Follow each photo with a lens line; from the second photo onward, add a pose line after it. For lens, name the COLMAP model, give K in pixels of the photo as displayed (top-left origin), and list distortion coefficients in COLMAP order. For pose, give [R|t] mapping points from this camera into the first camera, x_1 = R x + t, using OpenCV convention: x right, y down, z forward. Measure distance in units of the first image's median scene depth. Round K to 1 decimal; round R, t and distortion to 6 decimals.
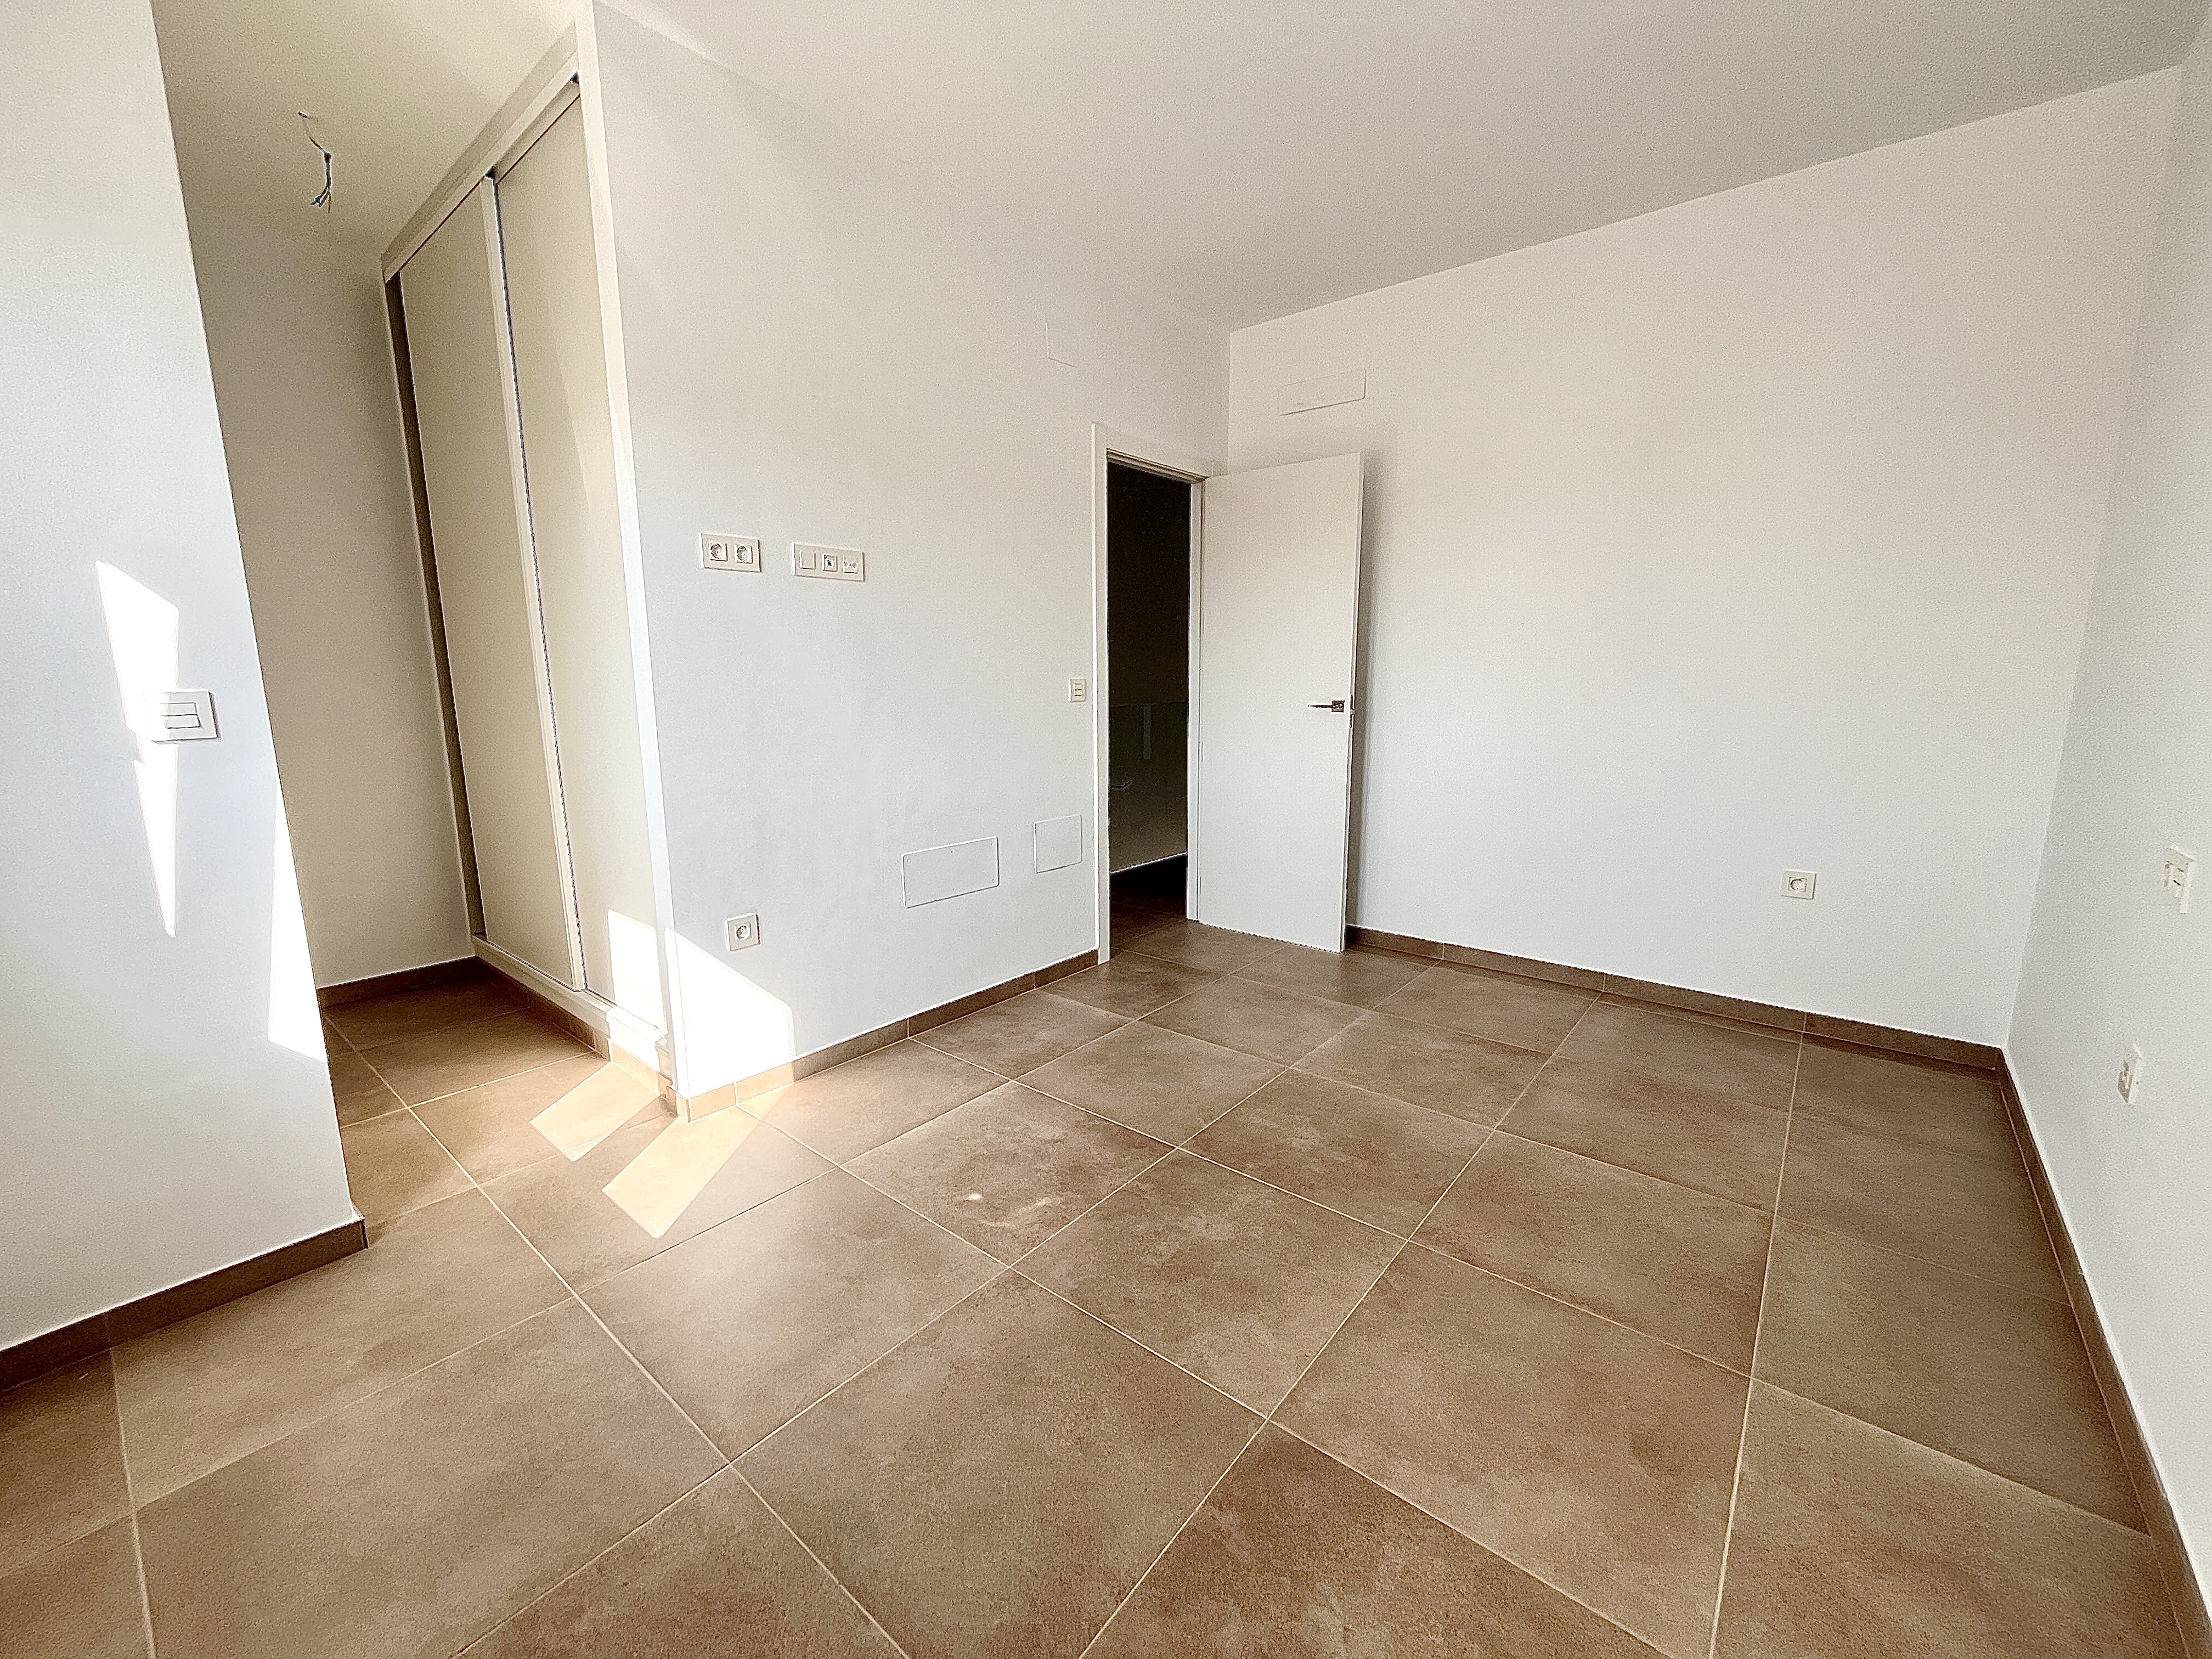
lens RADIAL K [[891.8, 0, 1103.3], [0, 891.8, 824.6], [0, 0, 1]] dist [-0.002274, -0.000213]
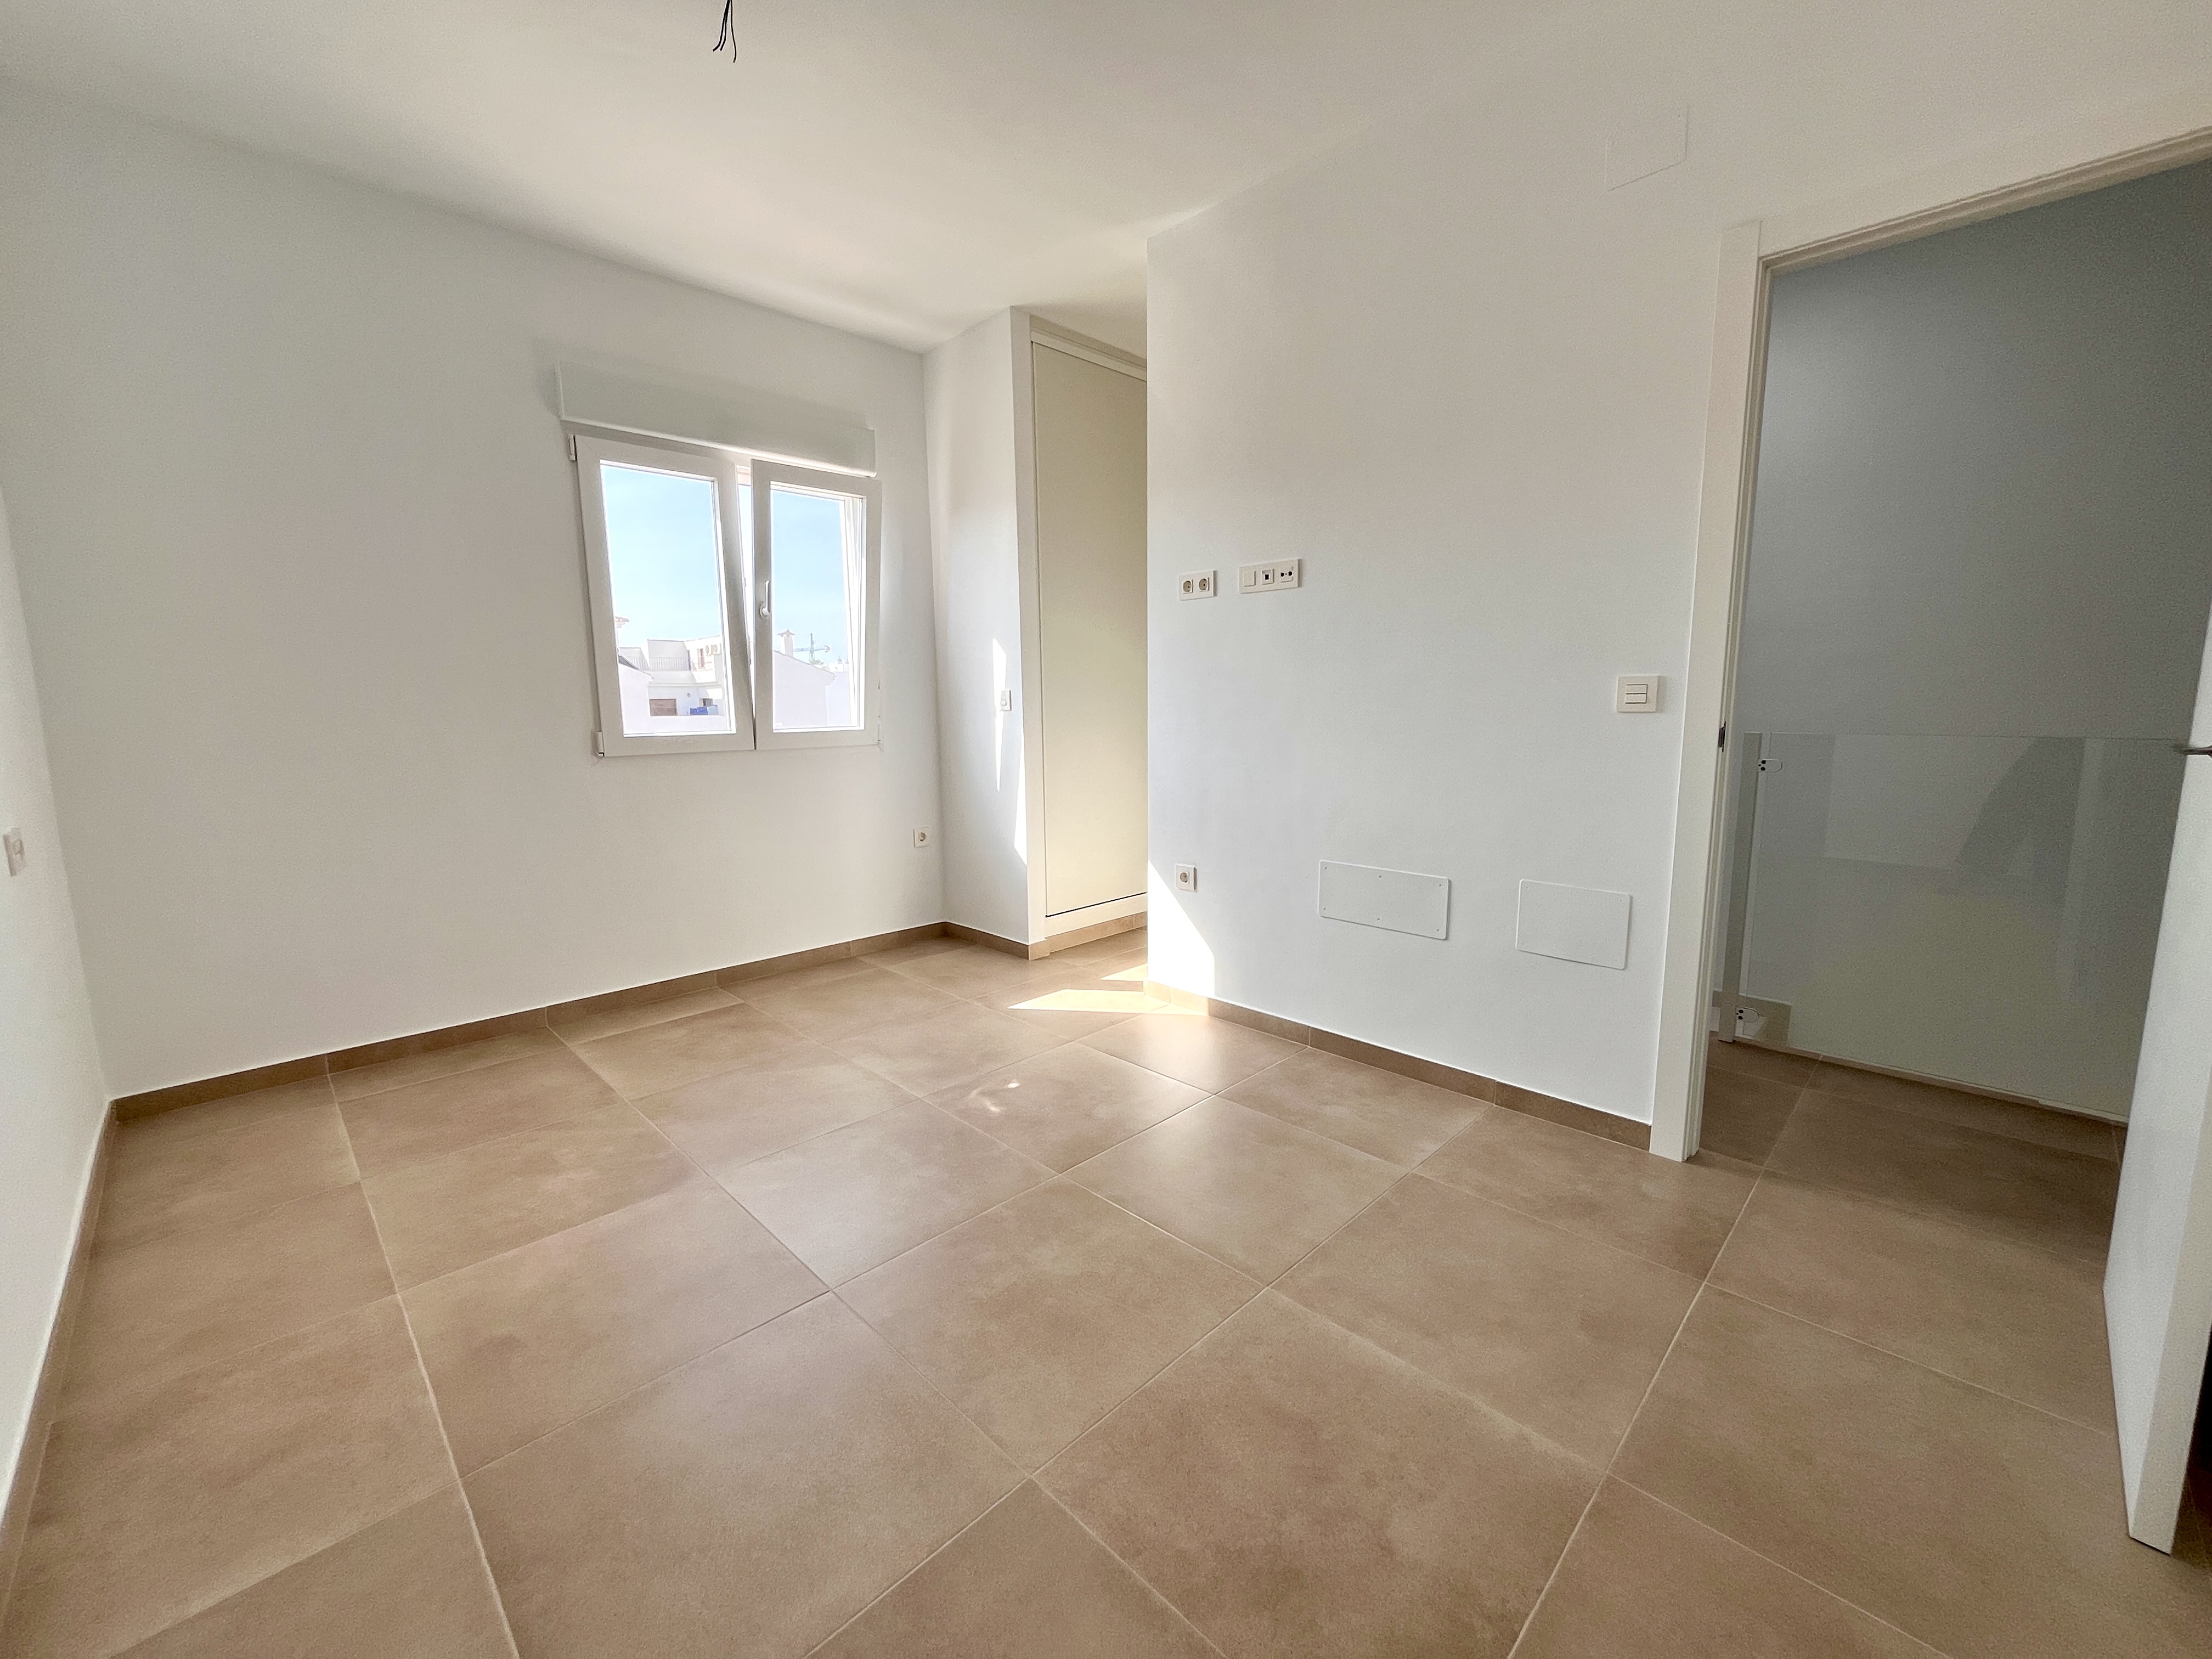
lens RADIAL K [[891.8, 0, 1103.3], [0, 891.8, 824.6], [0, 0, 1]] dist [-0.002274, -0.000213]
pose [[-0.082472, 0.146175, -0.985815, 0.863465], [-0.162740, 0.973932, 0.158028, -0.138437], [0.983216, 0.173464, -0.056534, 0.934485]]
